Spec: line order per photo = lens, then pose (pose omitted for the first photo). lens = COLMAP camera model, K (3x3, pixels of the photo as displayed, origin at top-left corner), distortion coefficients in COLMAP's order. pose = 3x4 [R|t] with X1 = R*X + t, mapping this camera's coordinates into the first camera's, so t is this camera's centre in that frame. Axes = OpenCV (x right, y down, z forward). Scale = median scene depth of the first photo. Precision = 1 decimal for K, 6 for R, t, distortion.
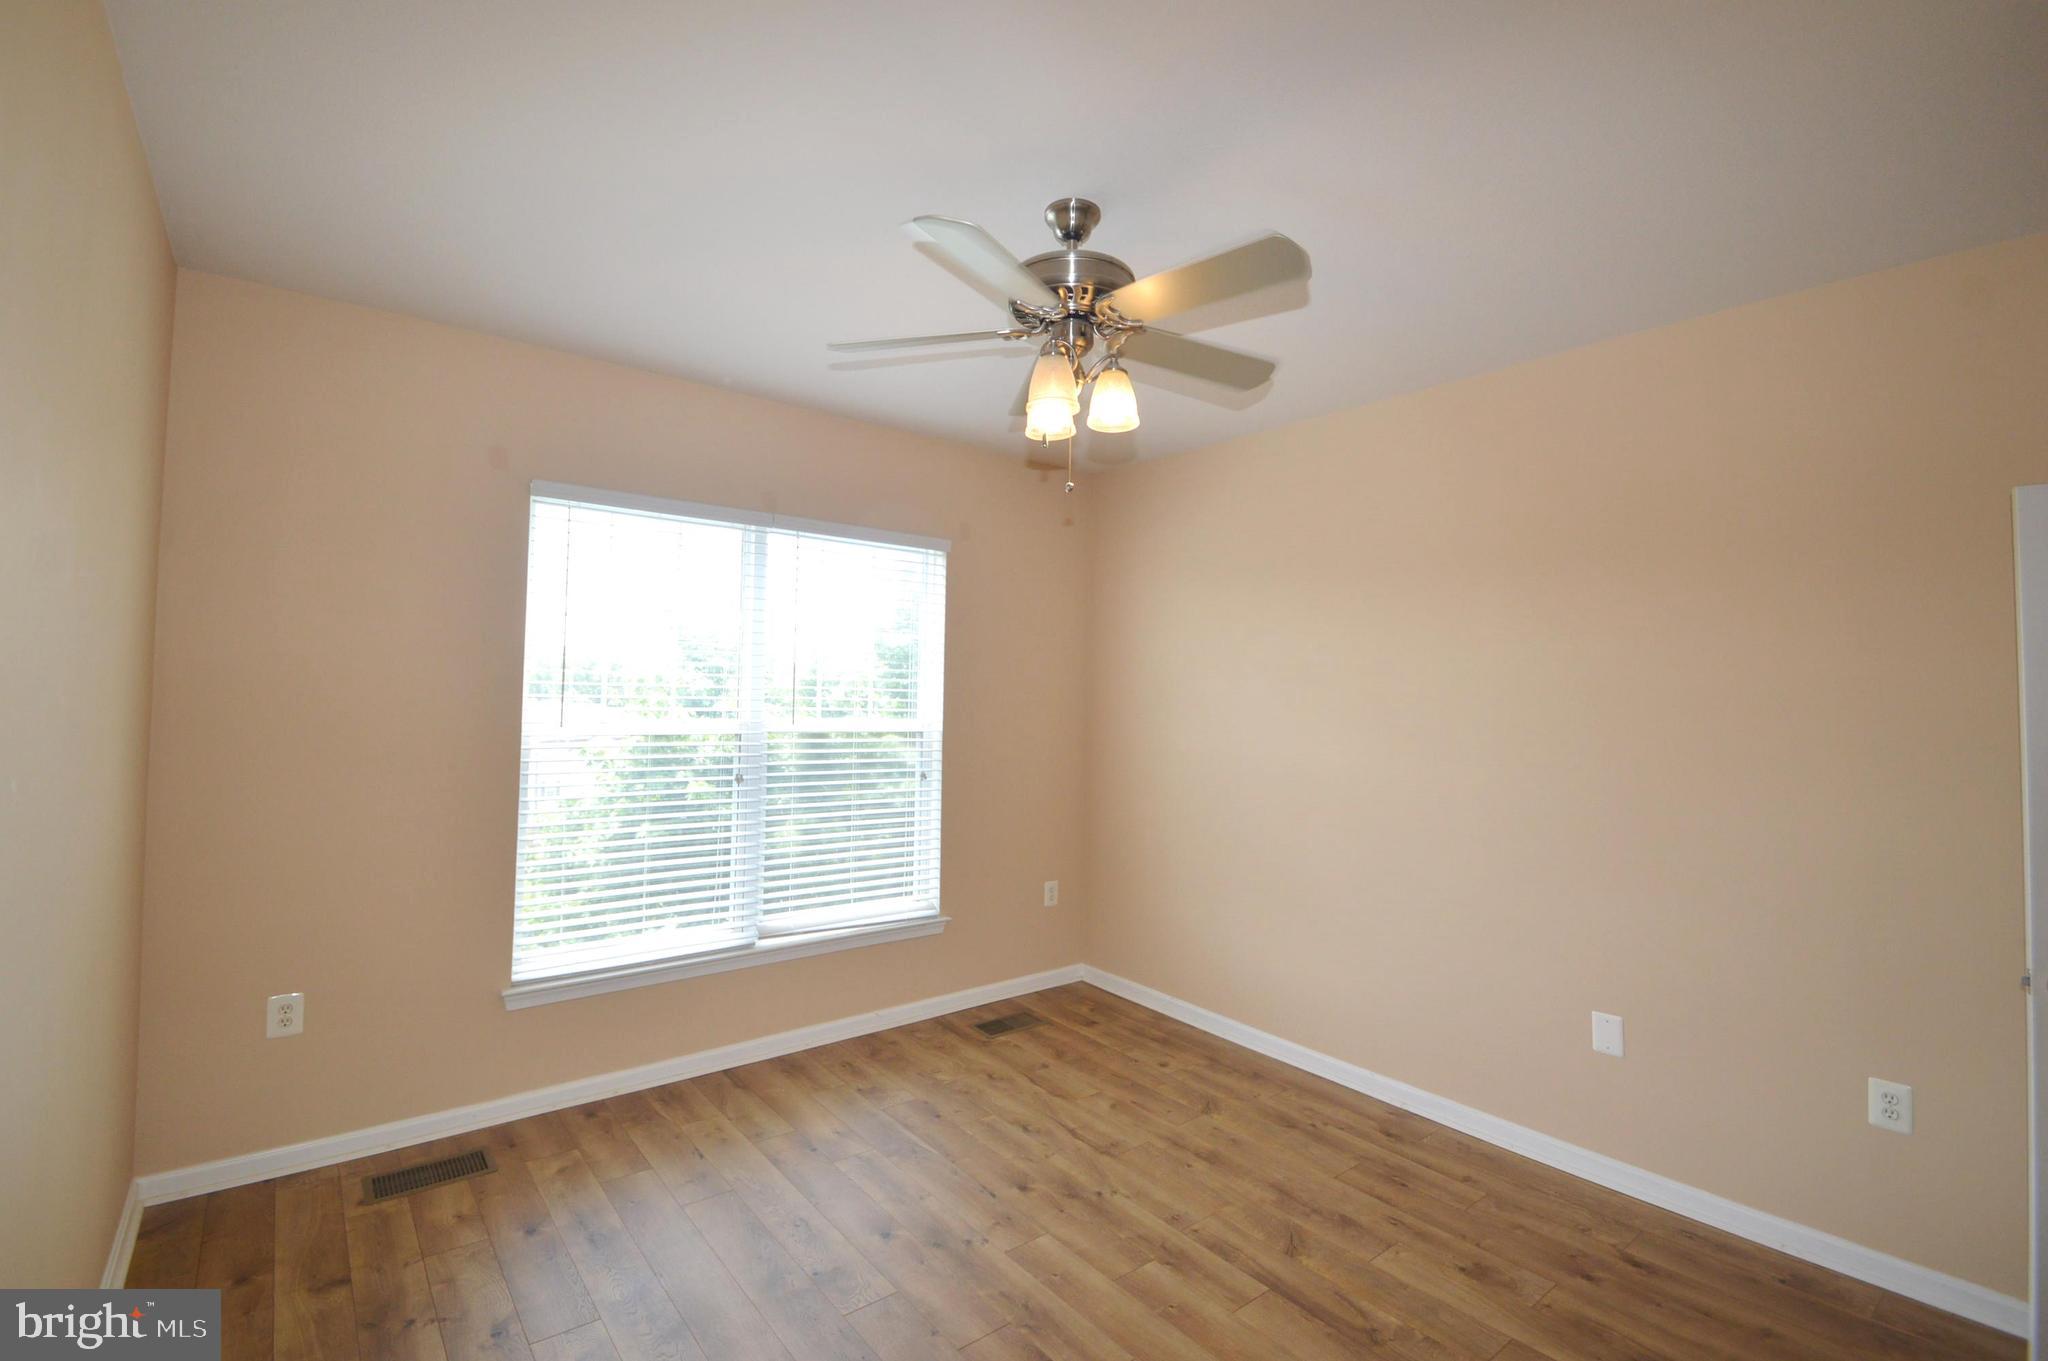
lens RADIAL K [[909.9, 0, 1009.0], [0, 909.9, 674.4], [0, 0, 1]] dist [0.011903, -0.015402]
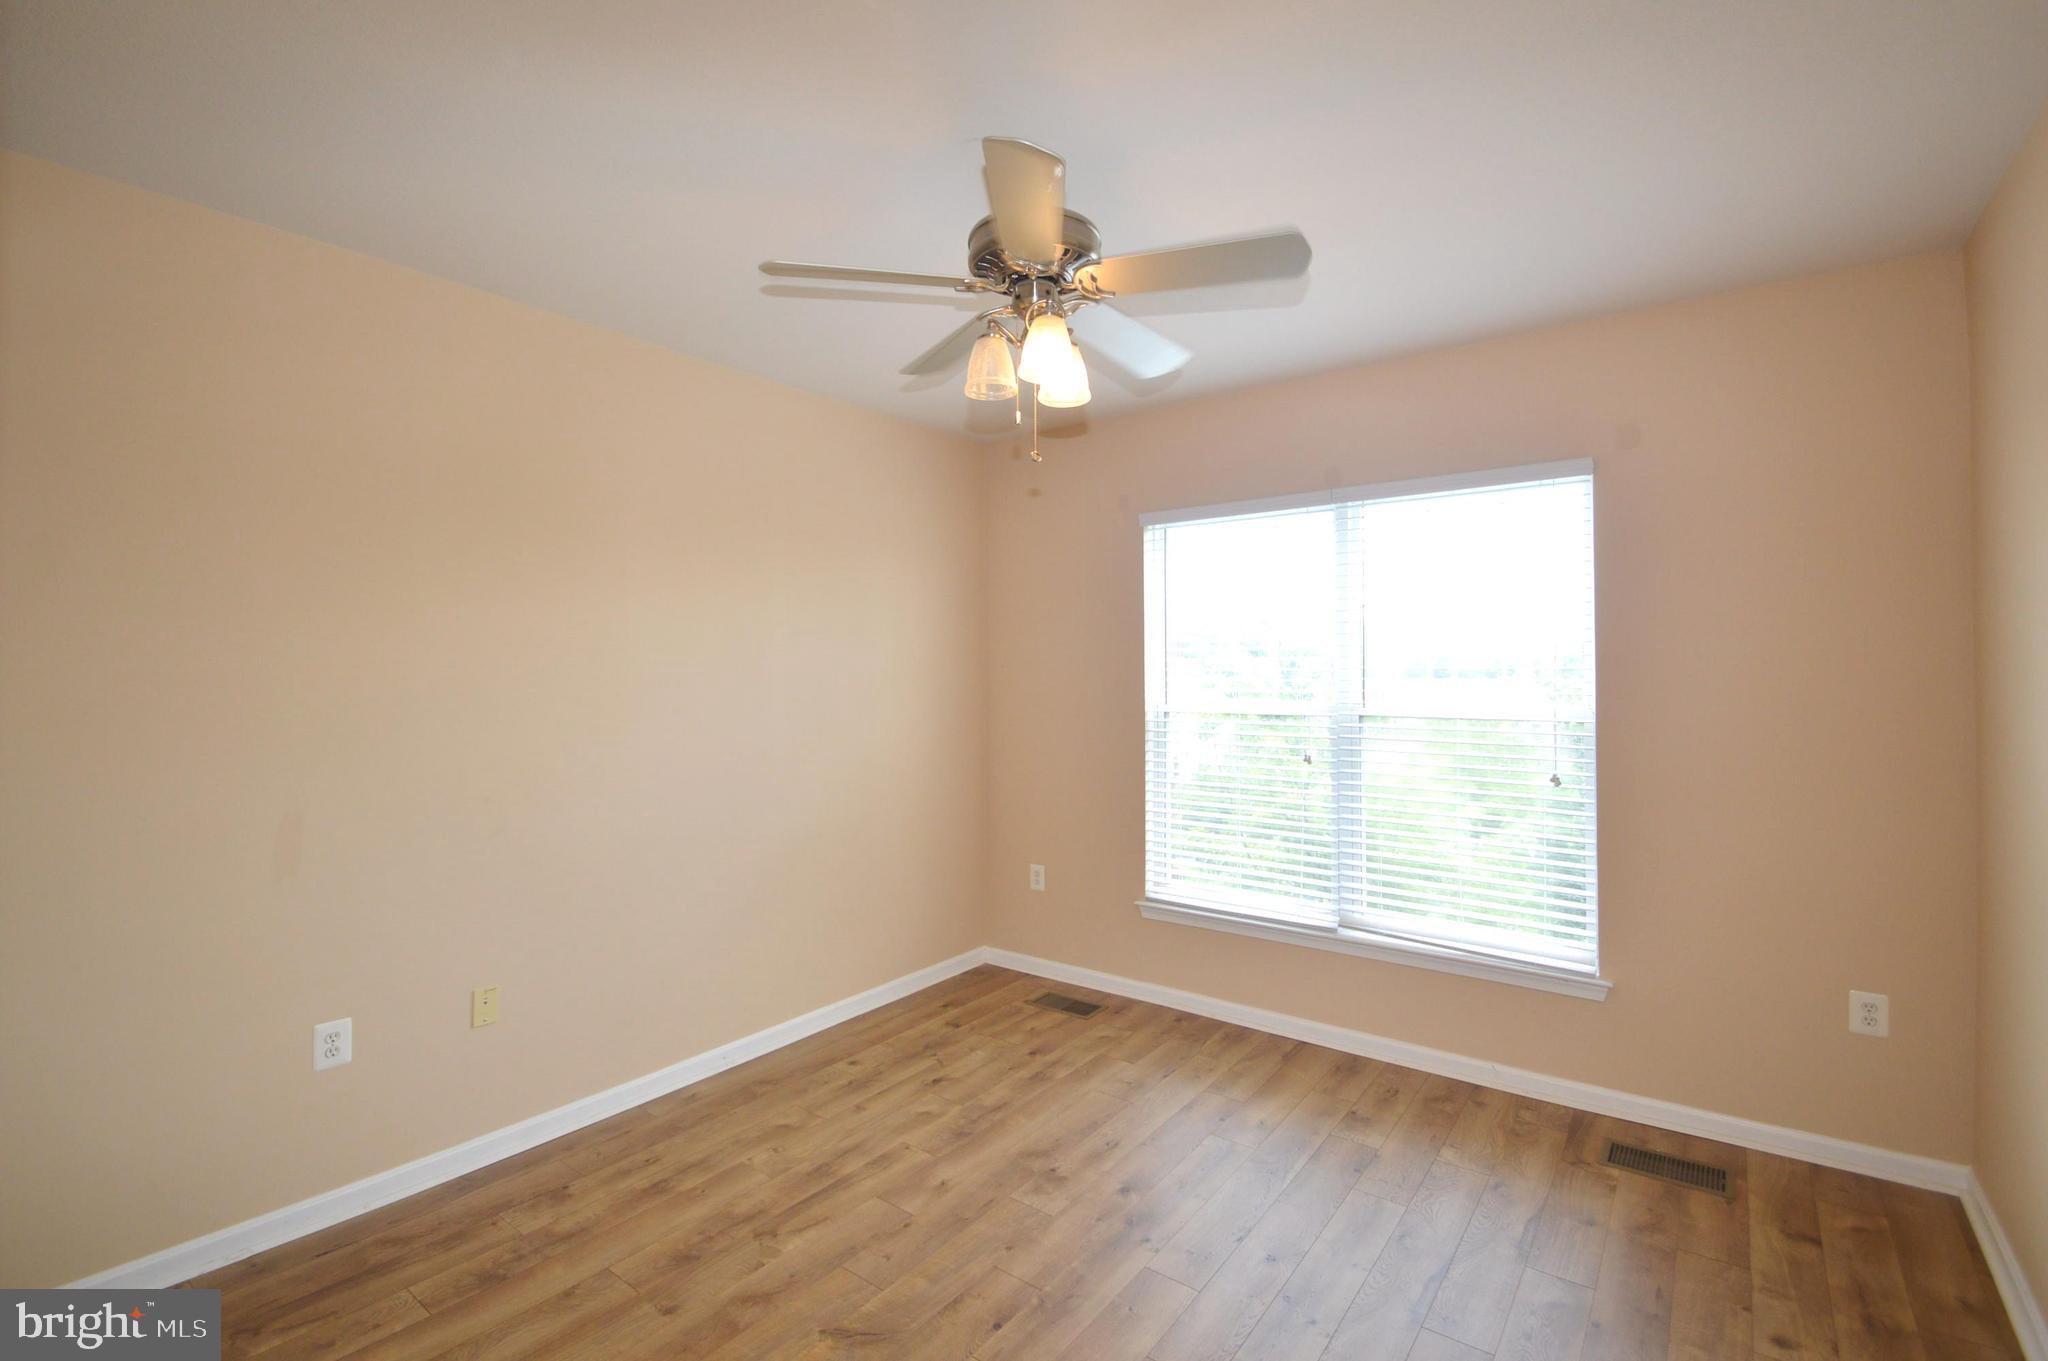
lens RADIAL K [[909.9, 0, 1034.2], [0, 909.9, 670.4], [0, 0, 1]] dist [0.011903, -0.015402]
pose [[0.249634, -0.019039, -0.968153, 0.634016], [0.034445, 0.999349, -0.010771, 0.016935], [0.967727, -0.030660, 0.250127, 0.477242]]
